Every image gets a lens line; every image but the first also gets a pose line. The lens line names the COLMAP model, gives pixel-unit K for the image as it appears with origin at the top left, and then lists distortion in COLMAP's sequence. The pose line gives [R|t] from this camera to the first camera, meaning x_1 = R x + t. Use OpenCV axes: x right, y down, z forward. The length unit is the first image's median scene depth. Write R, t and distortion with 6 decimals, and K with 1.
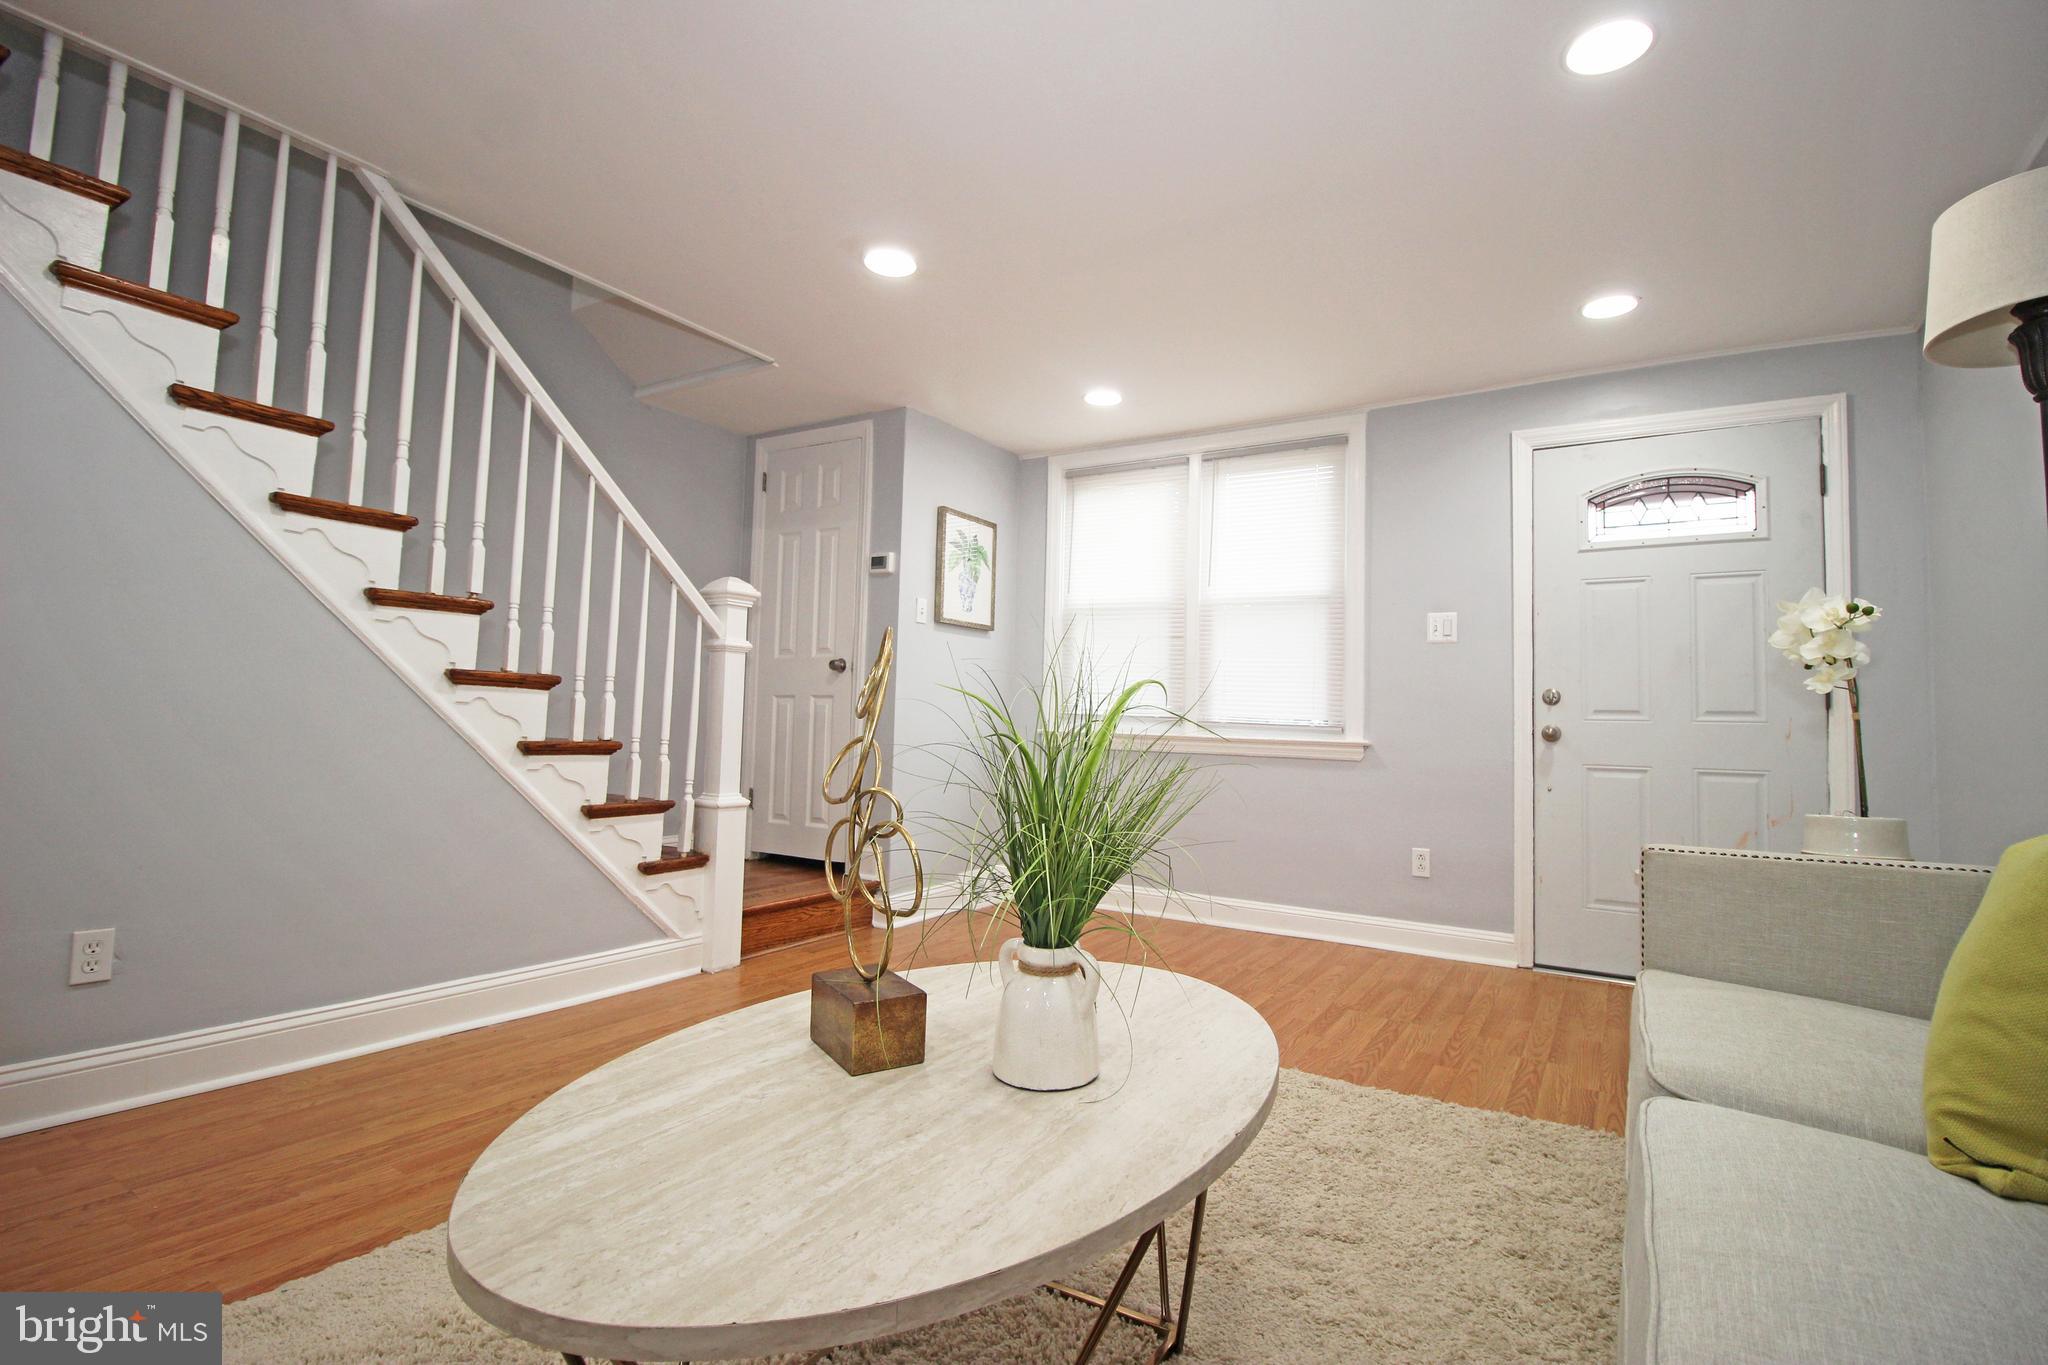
lens RADIAL K [[964.2, 0, 1031.6], [0, 964.2, 676.8], [0, 0, 1]] dist [-0.007251, -0.001679]
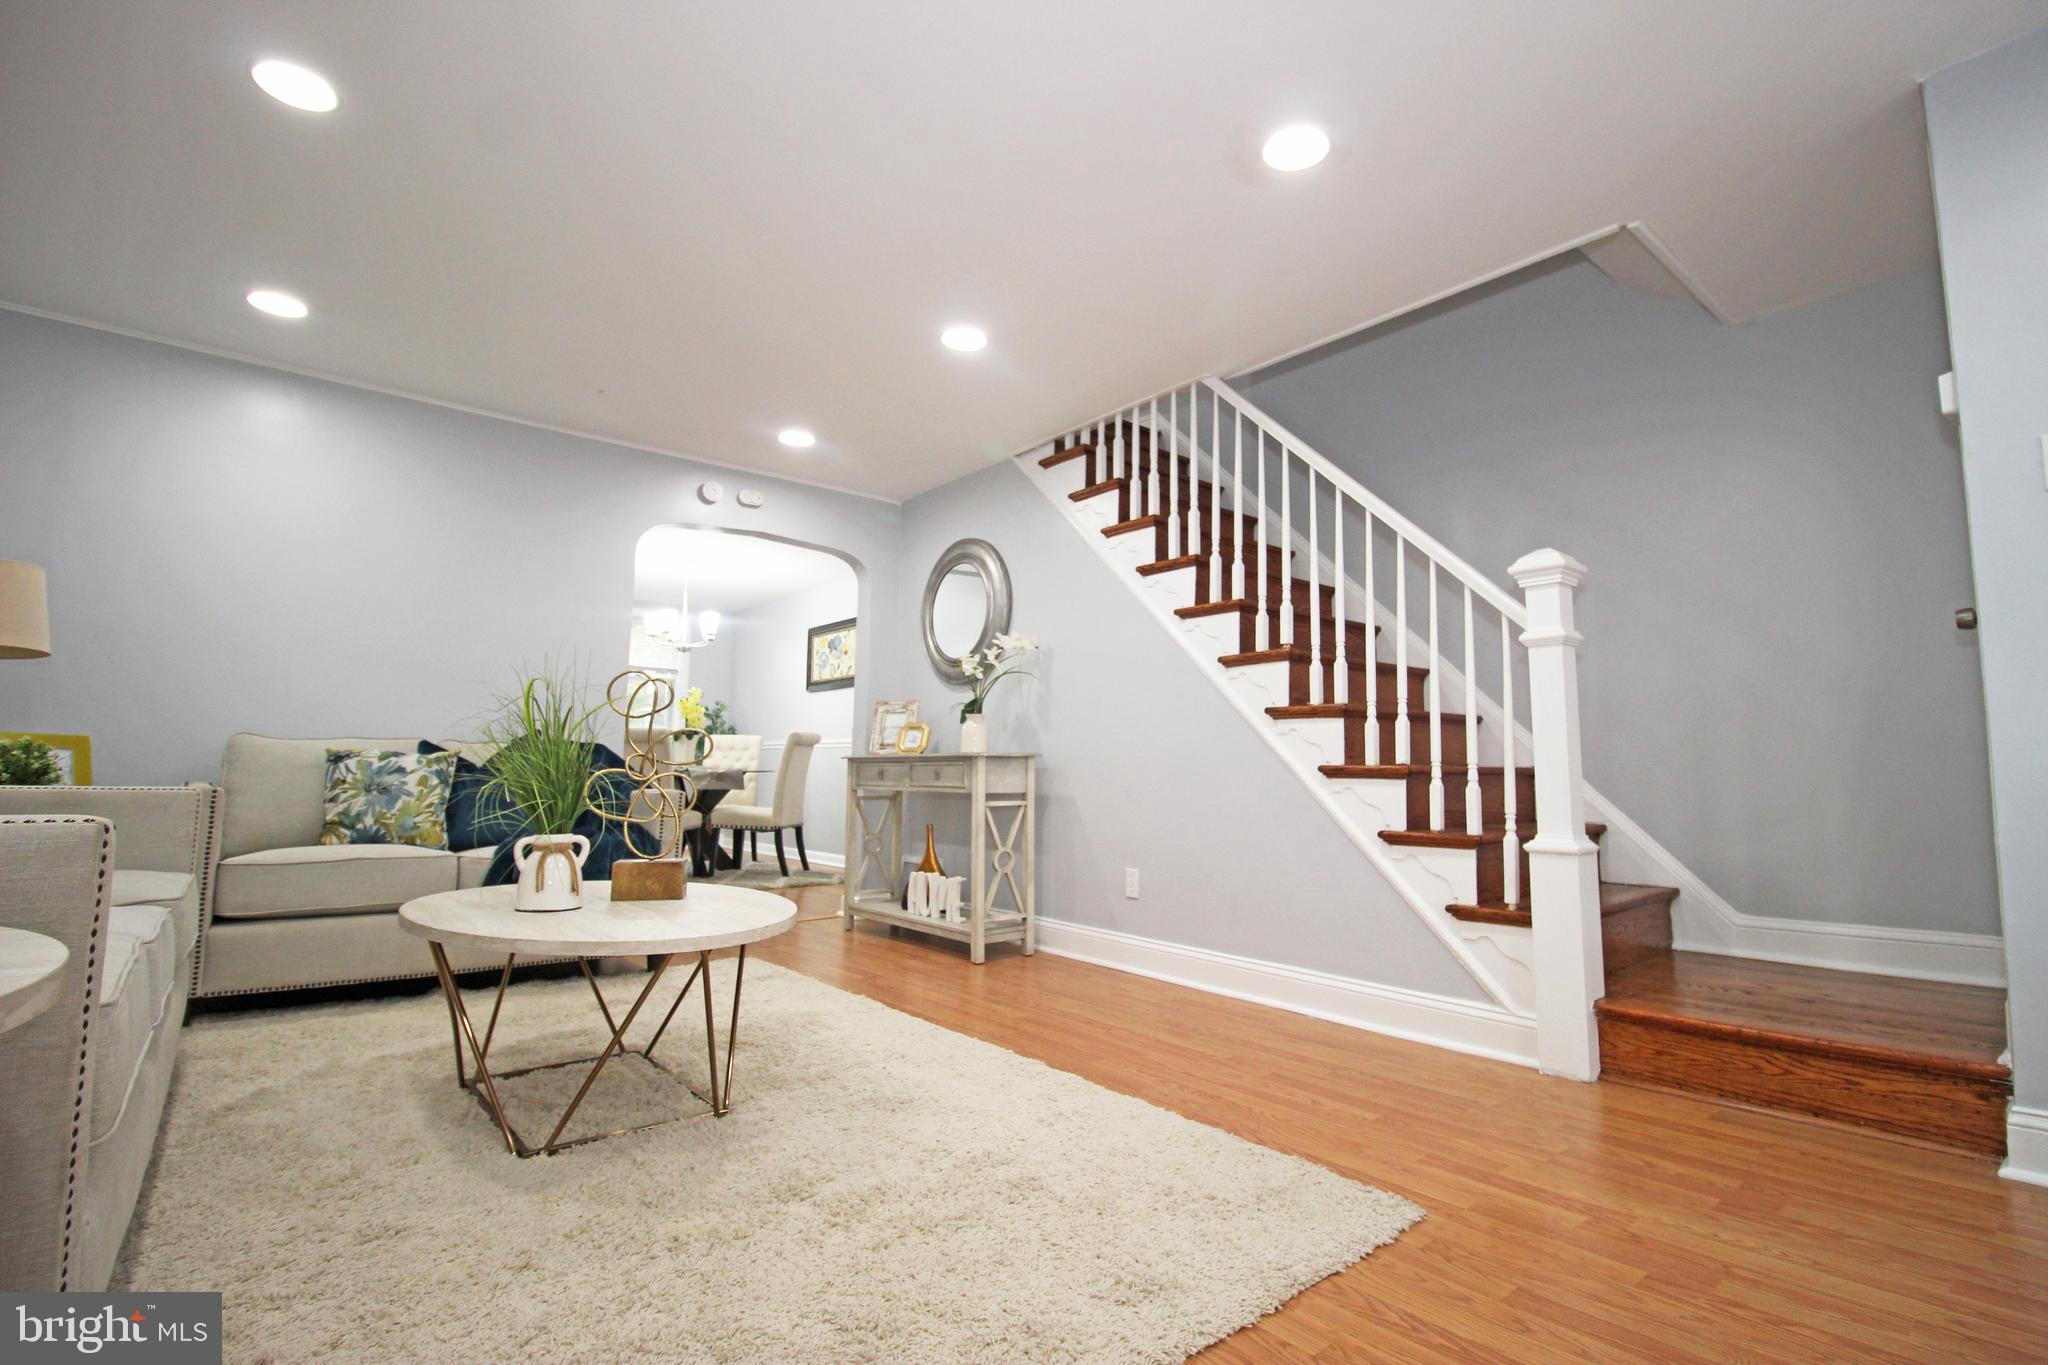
lens RADIAL K [[964.2, 0, 1027.7], [0, 964.2, 669.7], [0, 0, 1]] dist [-0.007251, -0.001679]
pose [[-0.311850, -0.138600, -0.939968, 0.493216], [0.020594, 0.988085, -0.152528, 0.092791], [0.949908, -0.066923, -0.305280, 0.789508]]
